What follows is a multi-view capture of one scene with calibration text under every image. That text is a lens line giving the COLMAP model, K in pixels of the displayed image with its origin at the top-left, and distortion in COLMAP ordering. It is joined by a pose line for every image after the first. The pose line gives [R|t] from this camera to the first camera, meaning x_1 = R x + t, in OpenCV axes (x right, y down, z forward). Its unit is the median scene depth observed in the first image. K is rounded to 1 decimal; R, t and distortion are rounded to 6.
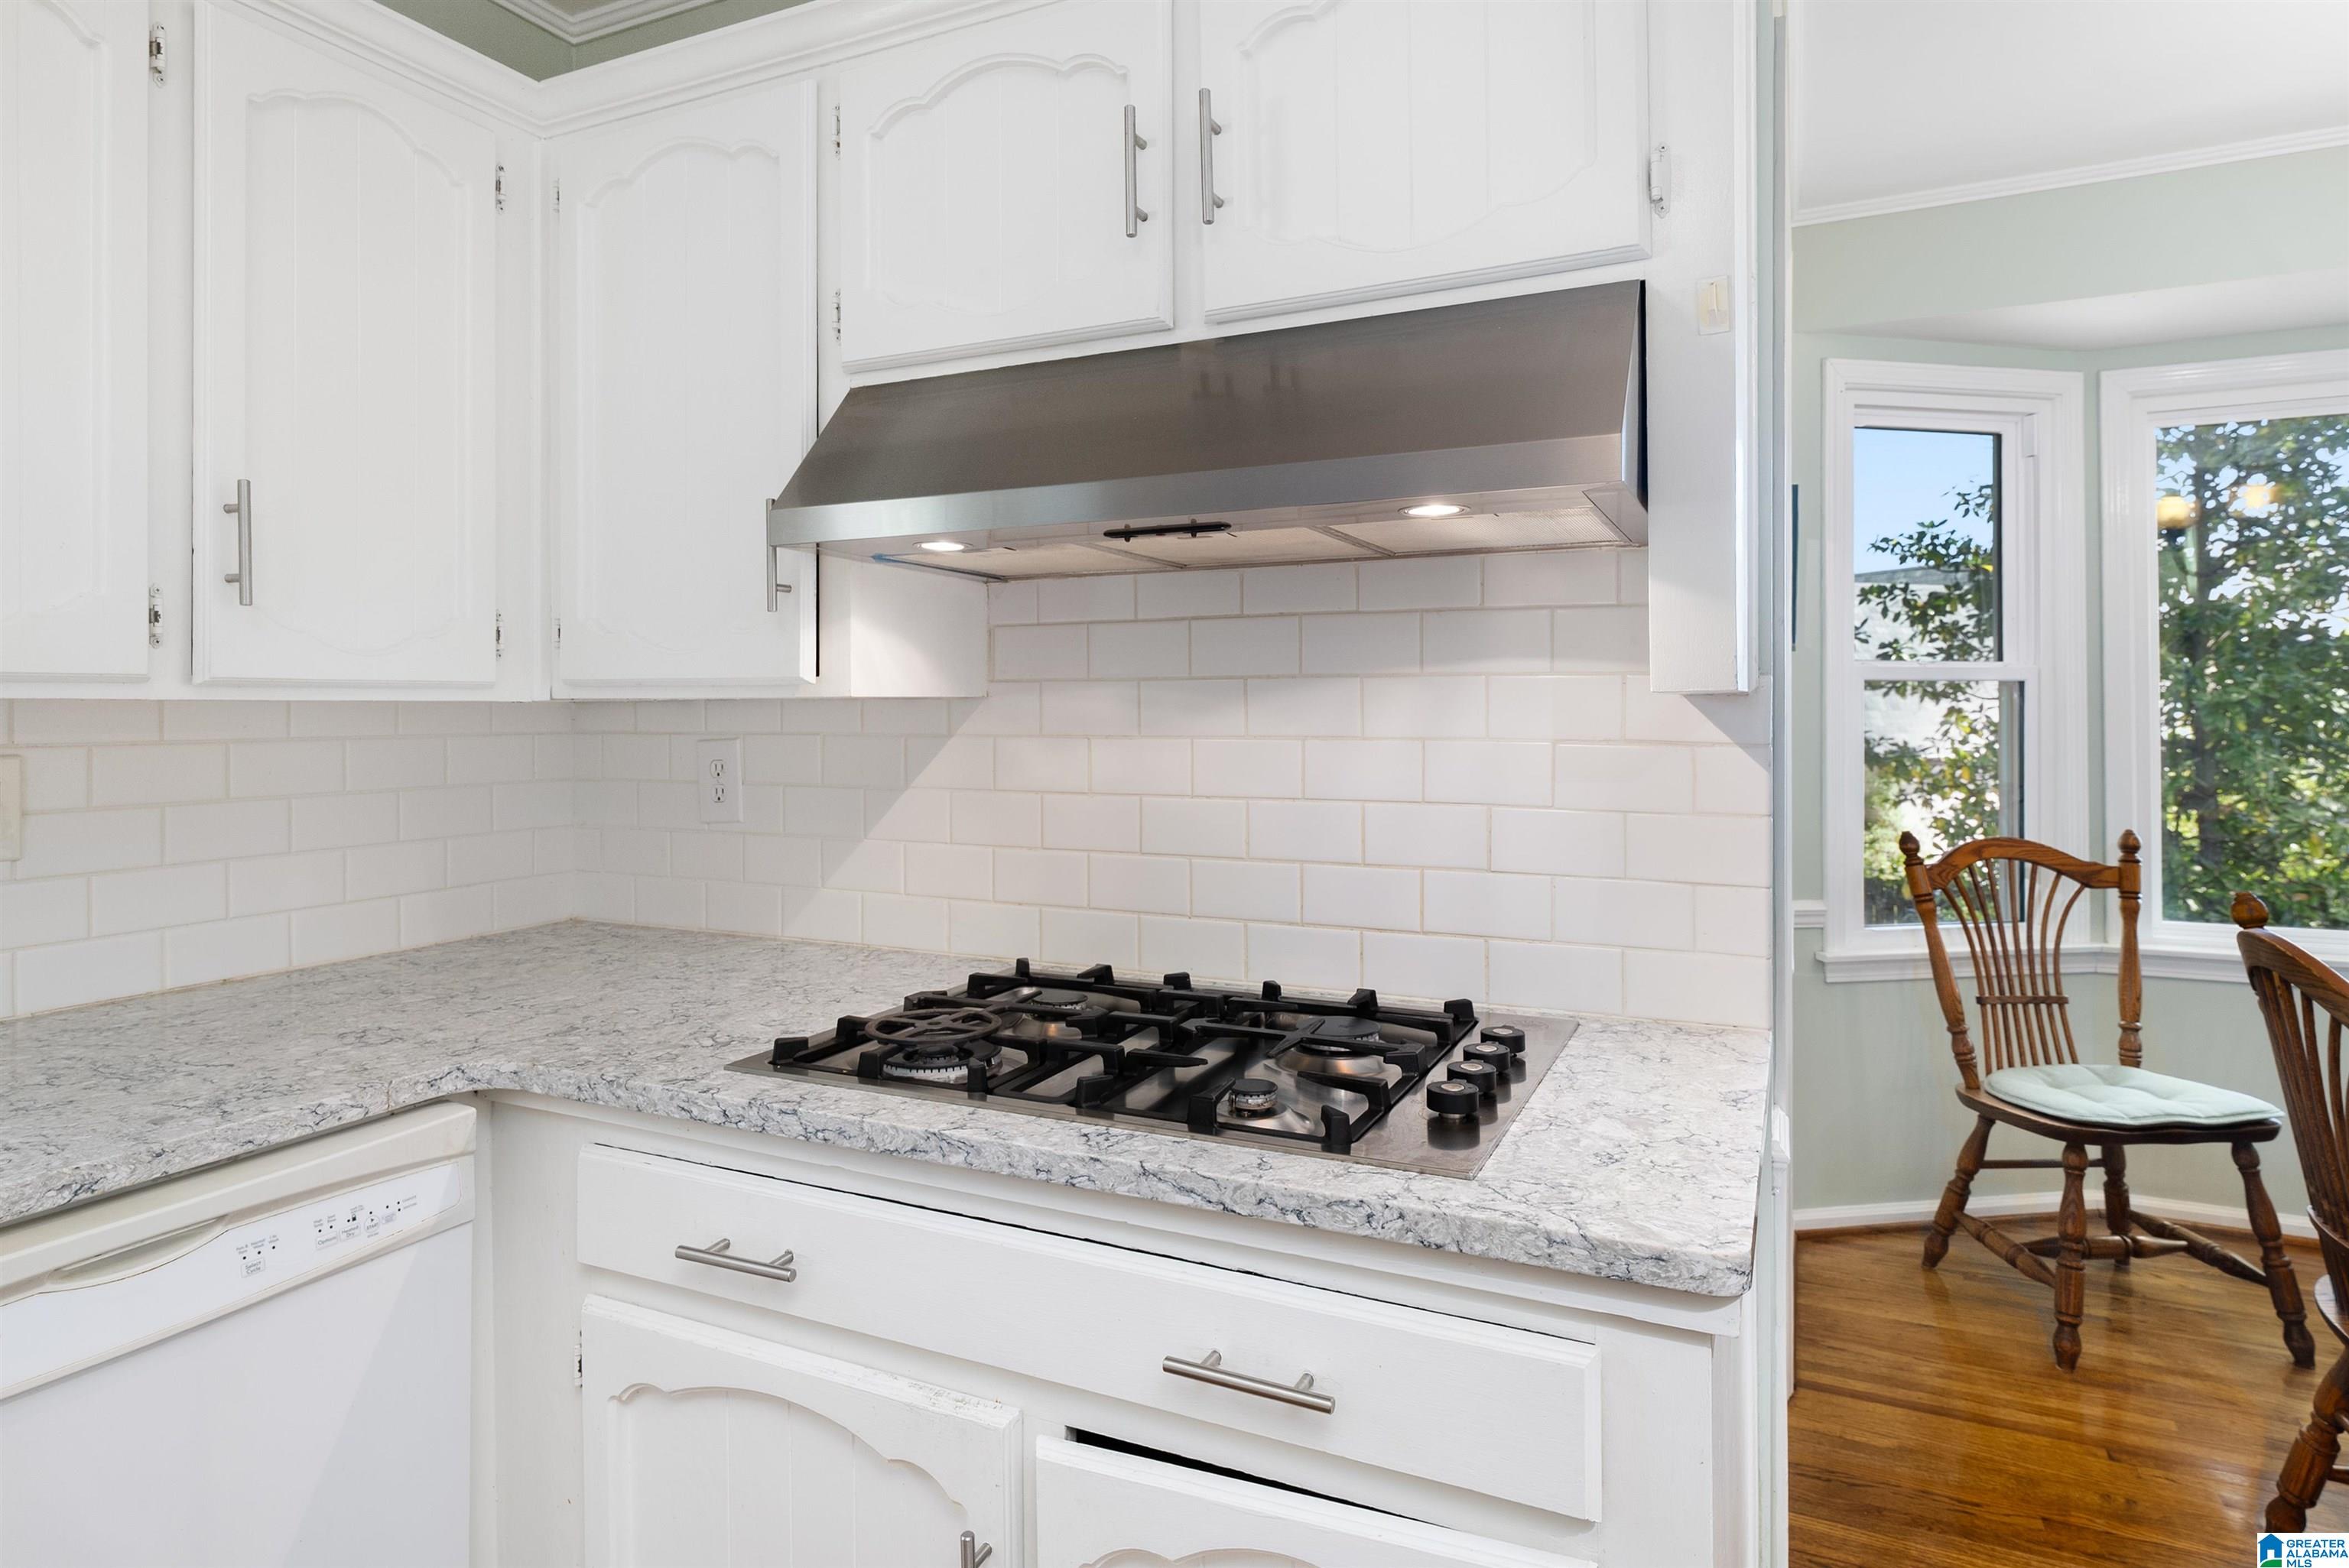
lens RADIAL K [[1323.7, 0, 1168.1], [0, 1323.7, 703.1], [0, 0, 1]] dist [0.000408, -0.000111]
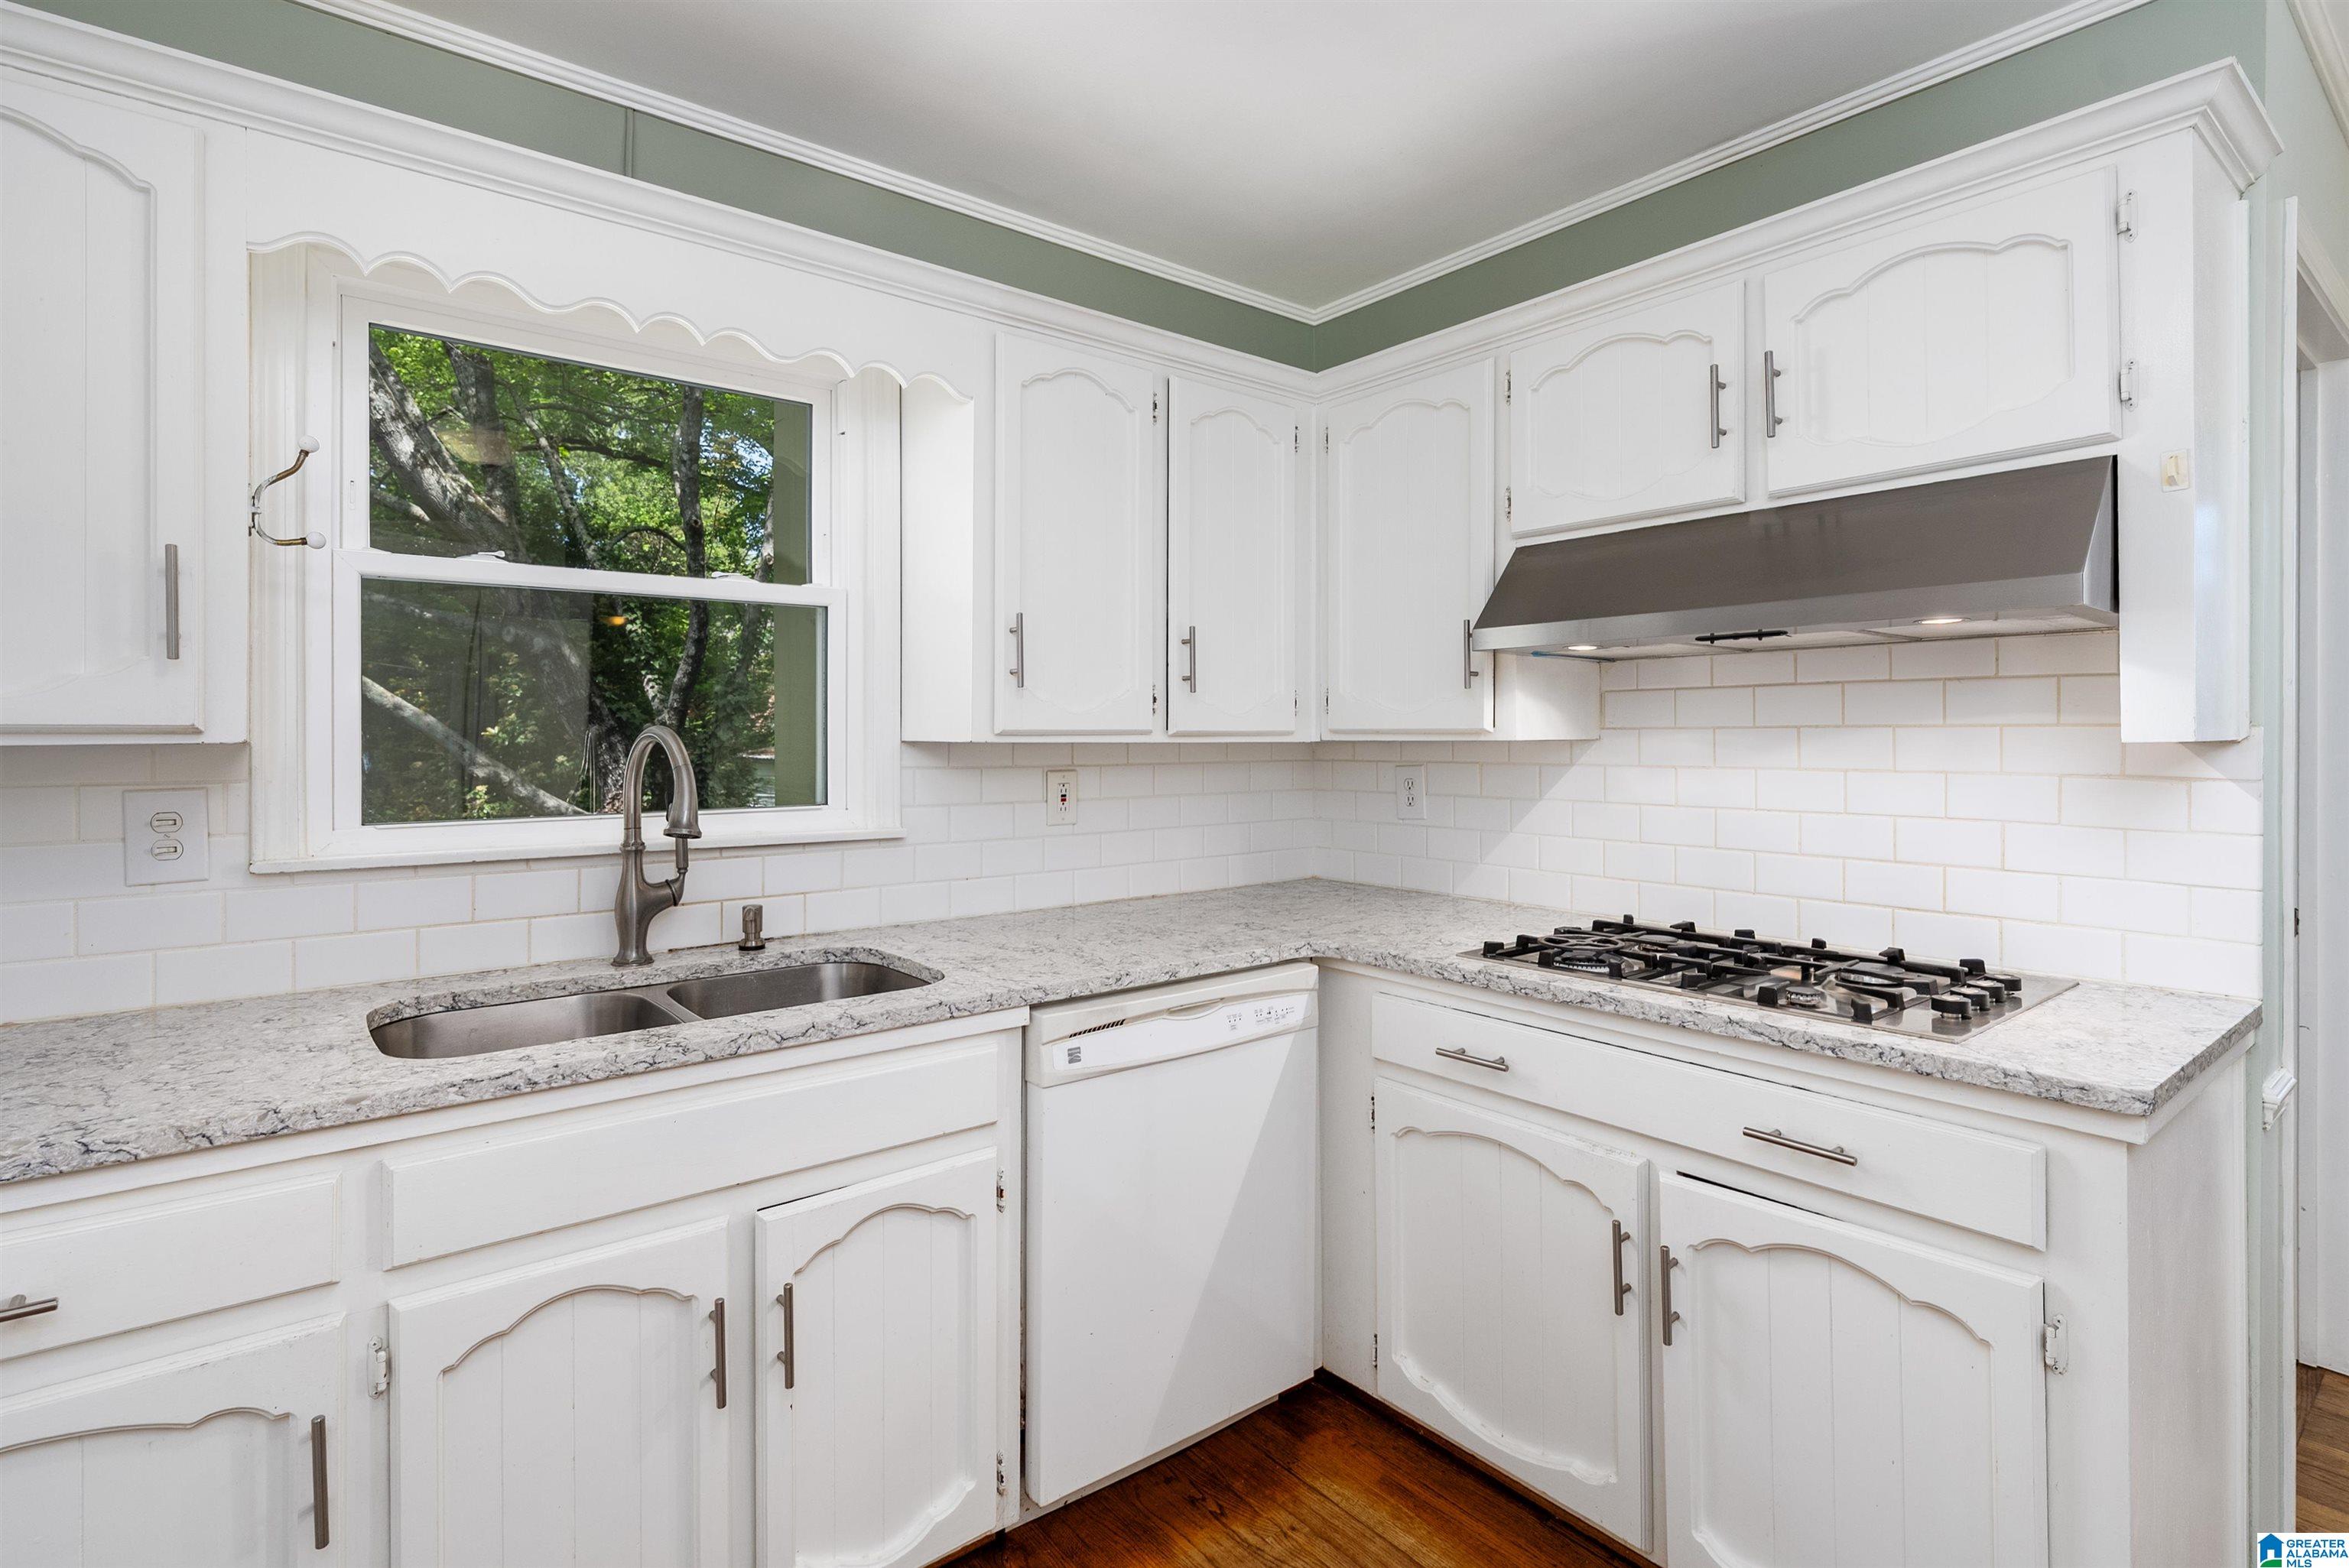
lens RADIAL K [[1134.2, 0, 1166.3], [0, 1134.2, 738.0], [0, 0, 1]] dist [0.002719, -0.000412]
pose [[0.900270, 0.001211, -0.435329, -0.023144], [0.000747, 0.999990, 0.004327, -0.014051], [0.435330, -0.004220, 0.900261, -0.414888]]
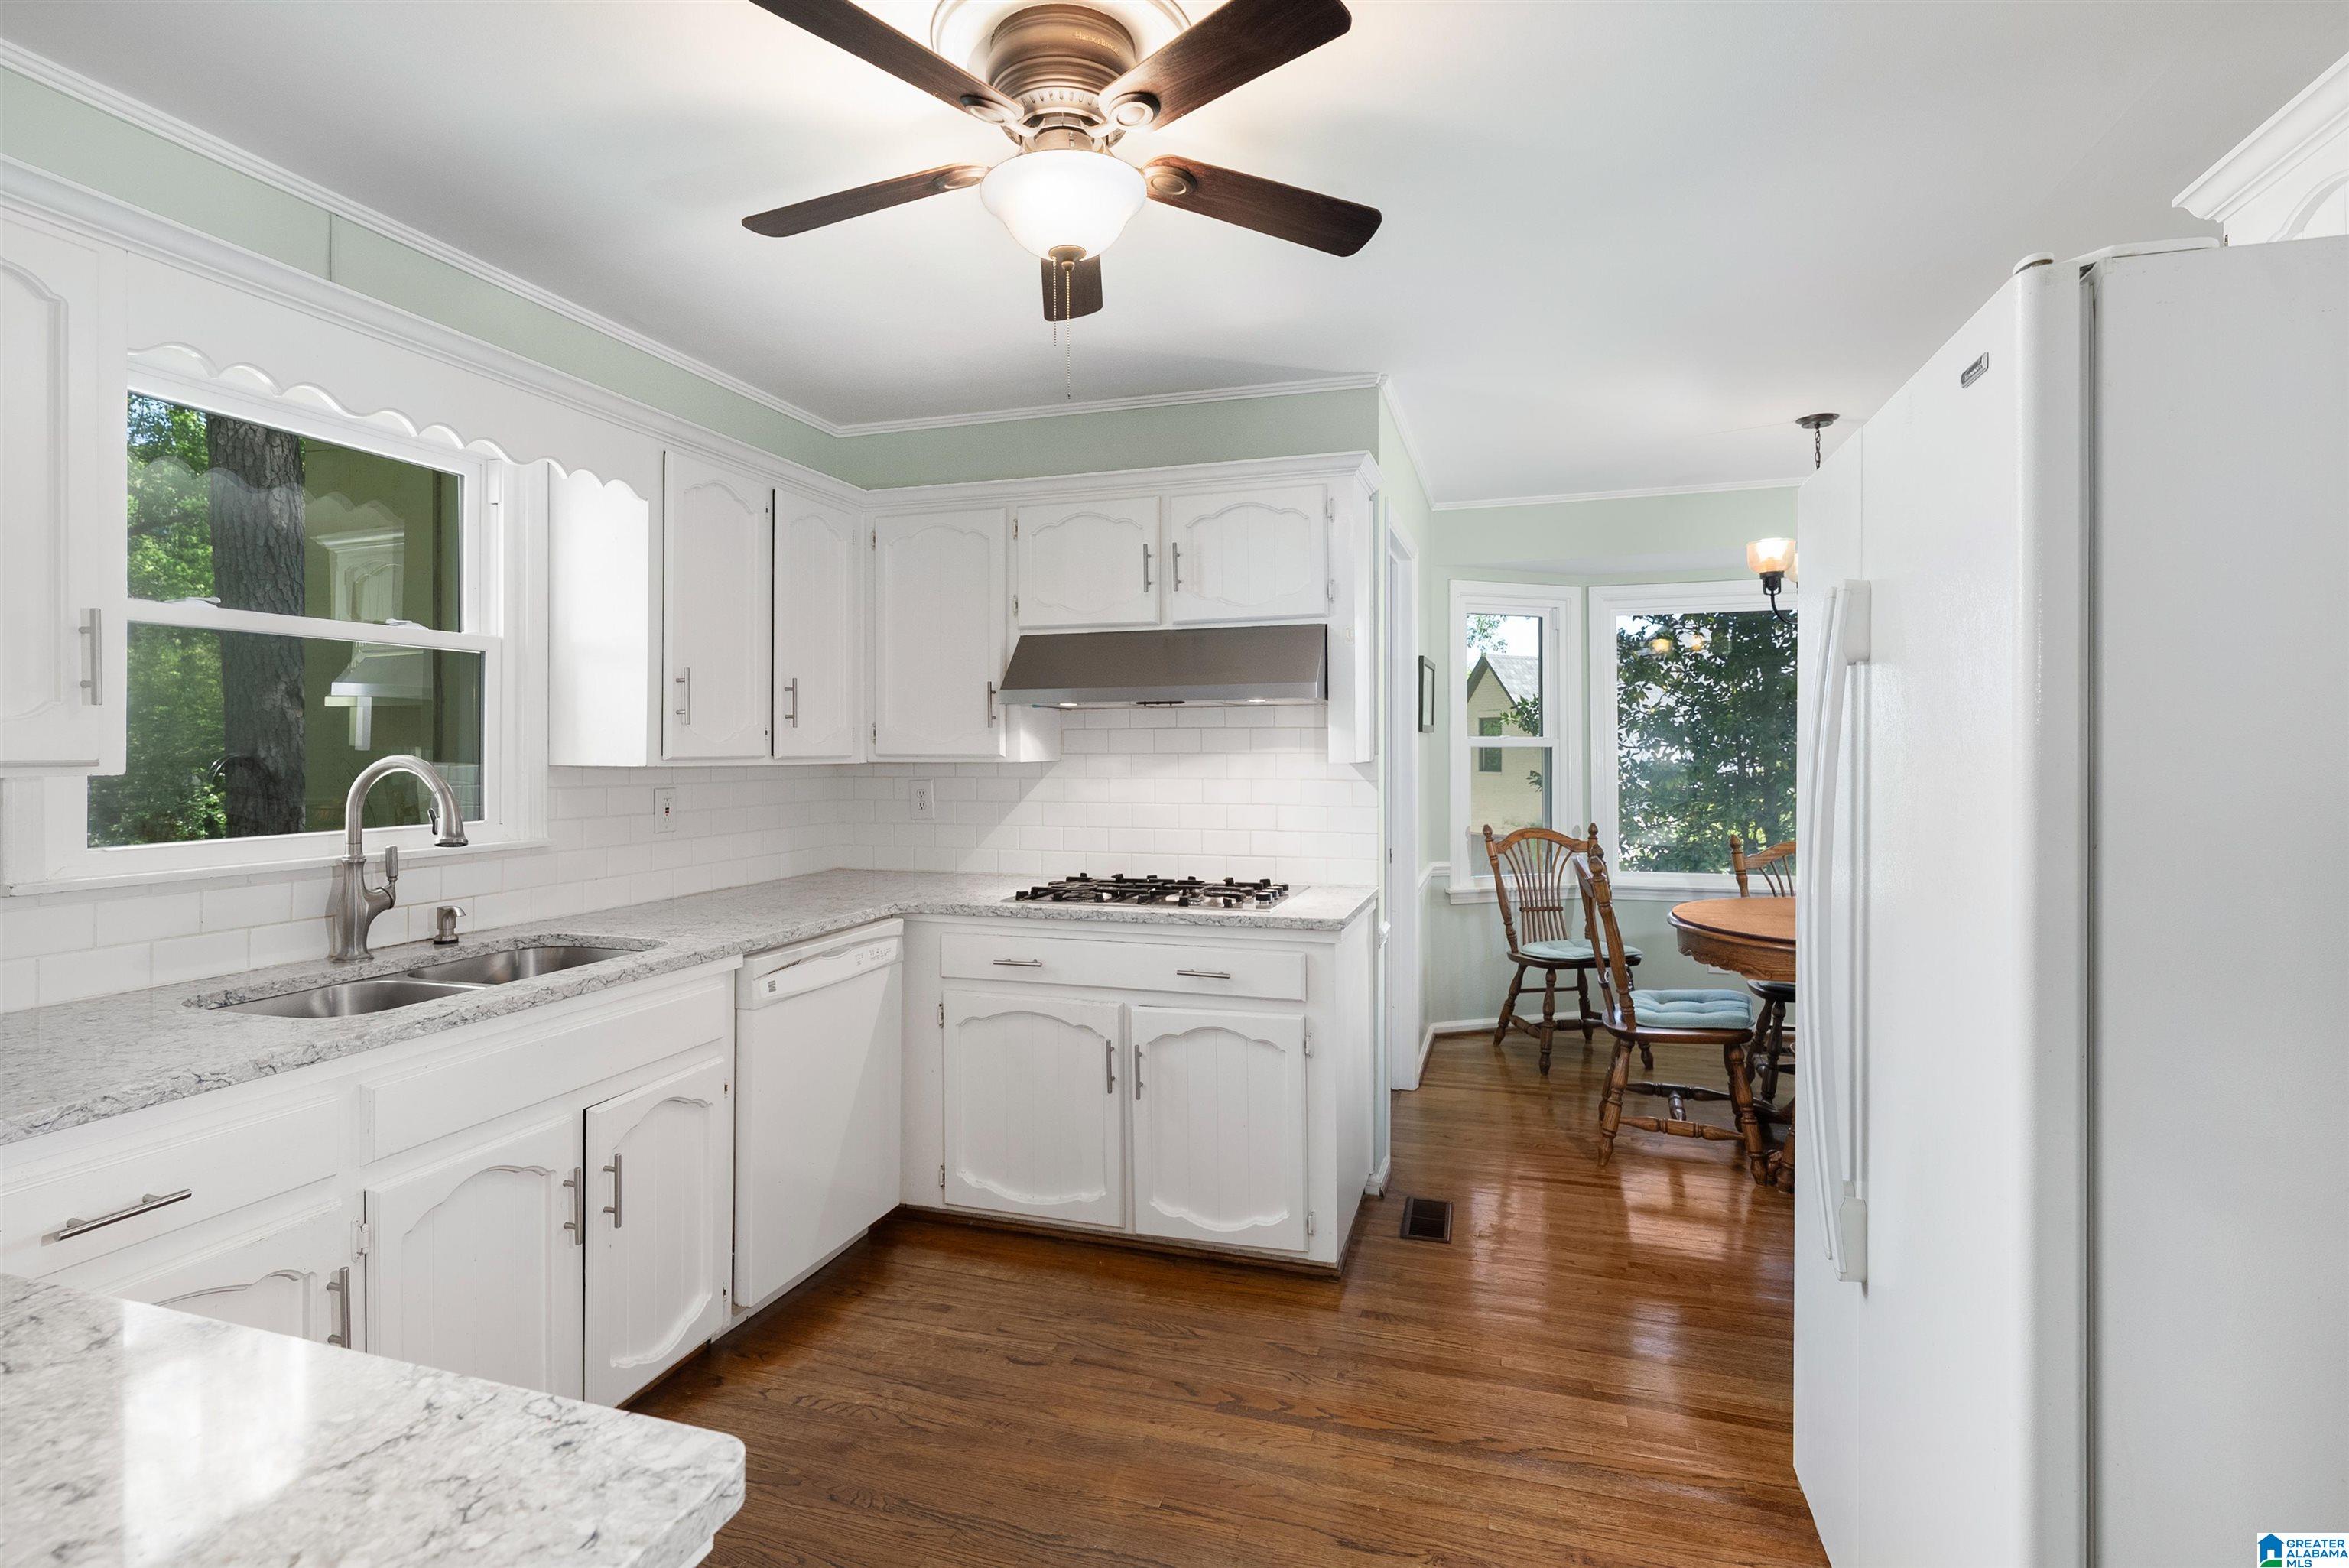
lens RADIAL K [[1134.2, 0, 1185.0], [0, 1134.2, 741.9], [0, 0, 1]] dist [0.002719, -0.000412]
pose [[0.988752, 0.001453, 0.149560, -0.249869], [-0.000772, 0.999989, -0.004612, -0.032581], [-0.149565, 0.004444, 0.988742, -1.093057]]
